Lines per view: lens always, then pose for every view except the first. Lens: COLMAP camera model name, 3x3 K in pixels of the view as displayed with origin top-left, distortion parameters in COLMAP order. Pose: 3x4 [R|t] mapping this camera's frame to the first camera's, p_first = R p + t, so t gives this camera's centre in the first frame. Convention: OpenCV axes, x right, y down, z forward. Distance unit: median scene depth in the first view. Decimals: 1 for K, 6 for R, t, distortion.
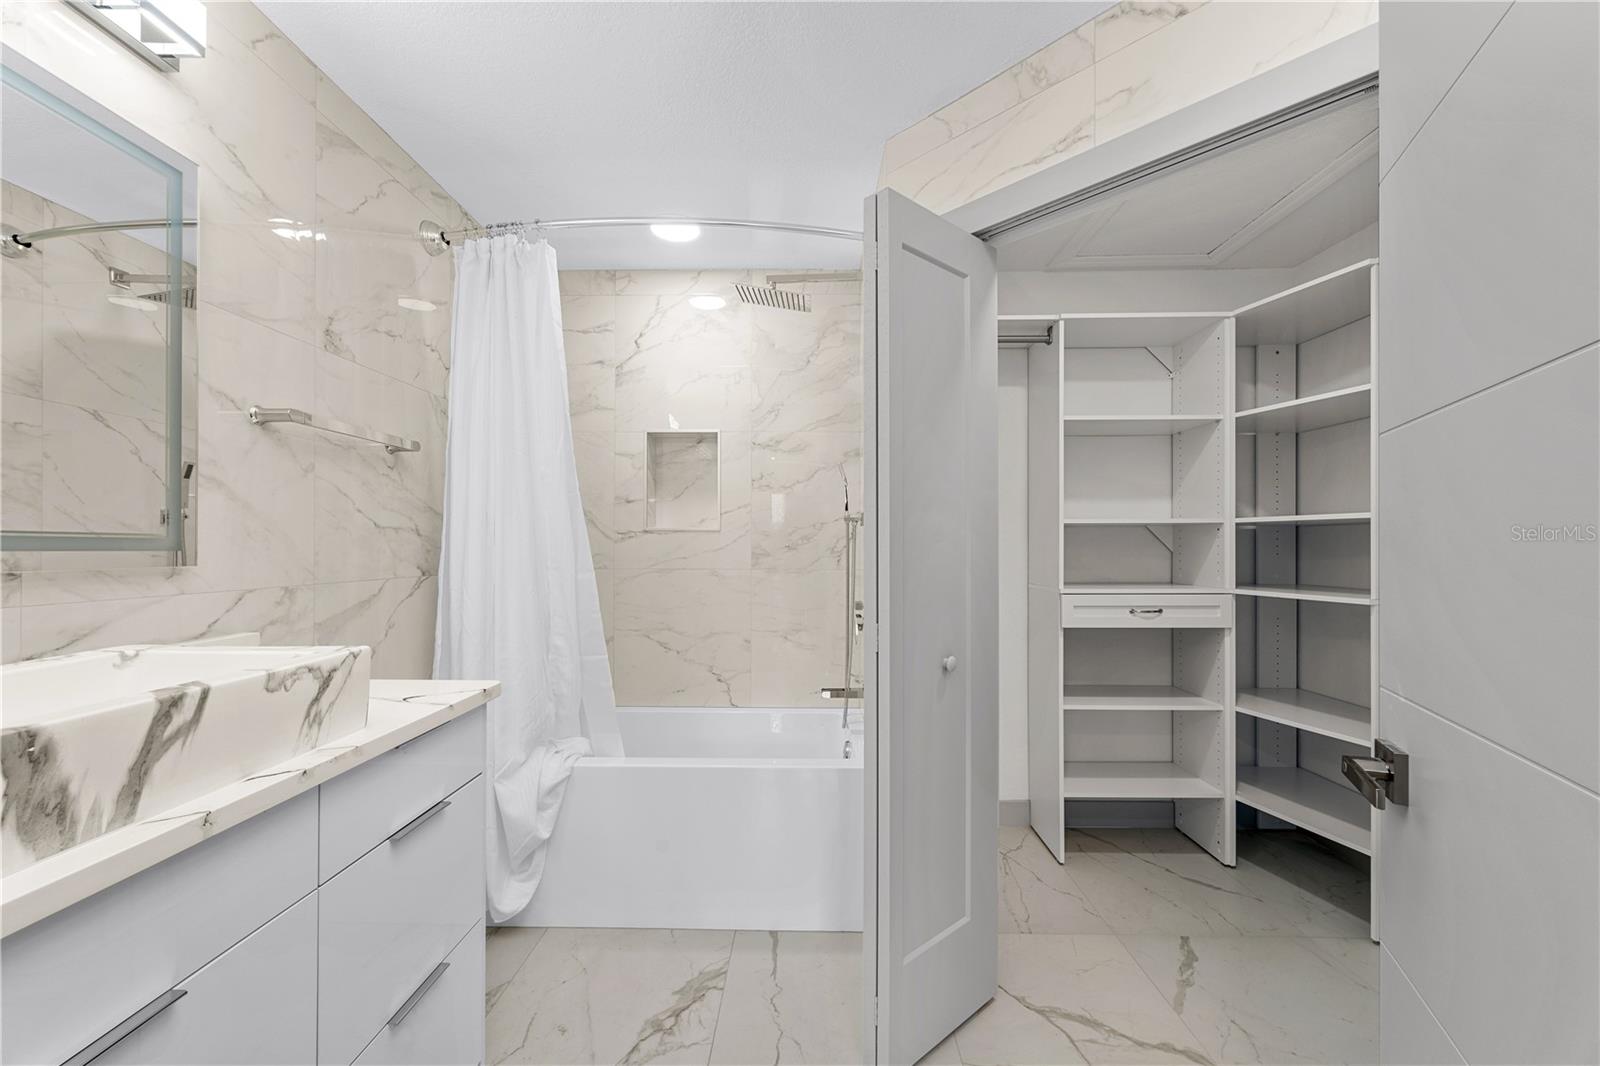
lens RADIAL K [[646.6, 0, 797.1], [0, 646.6, 539.3], [0, 0, 1]] dist [0.002012, -0.000989]
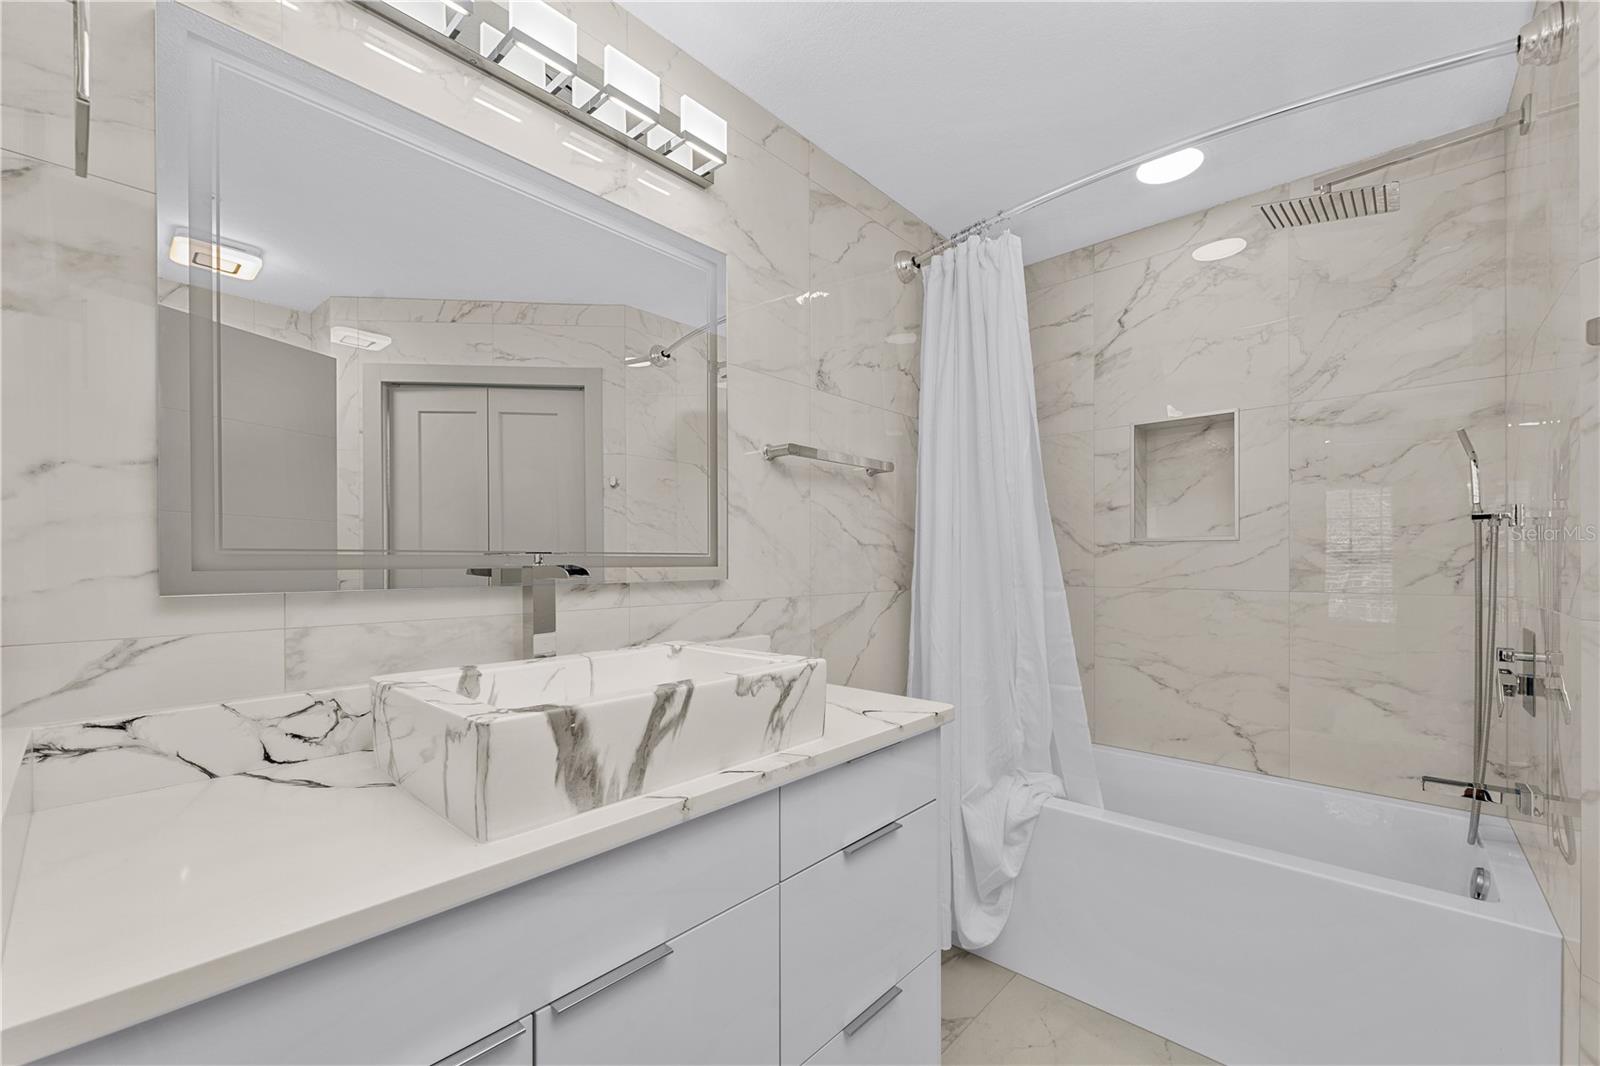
lens RADIAL K [[646.6, 0, 803.1], [0, 646.6, 561.7], [0, 0, 1]] dist [0.002012, -0.000989]
pose [[0.752366, -0.003074, -0.658738, -0.002727], [0.011666, 0.999894, 0.008658, -0.000480], [0.658642, -0.014199, 0.752322, 0.112751]]
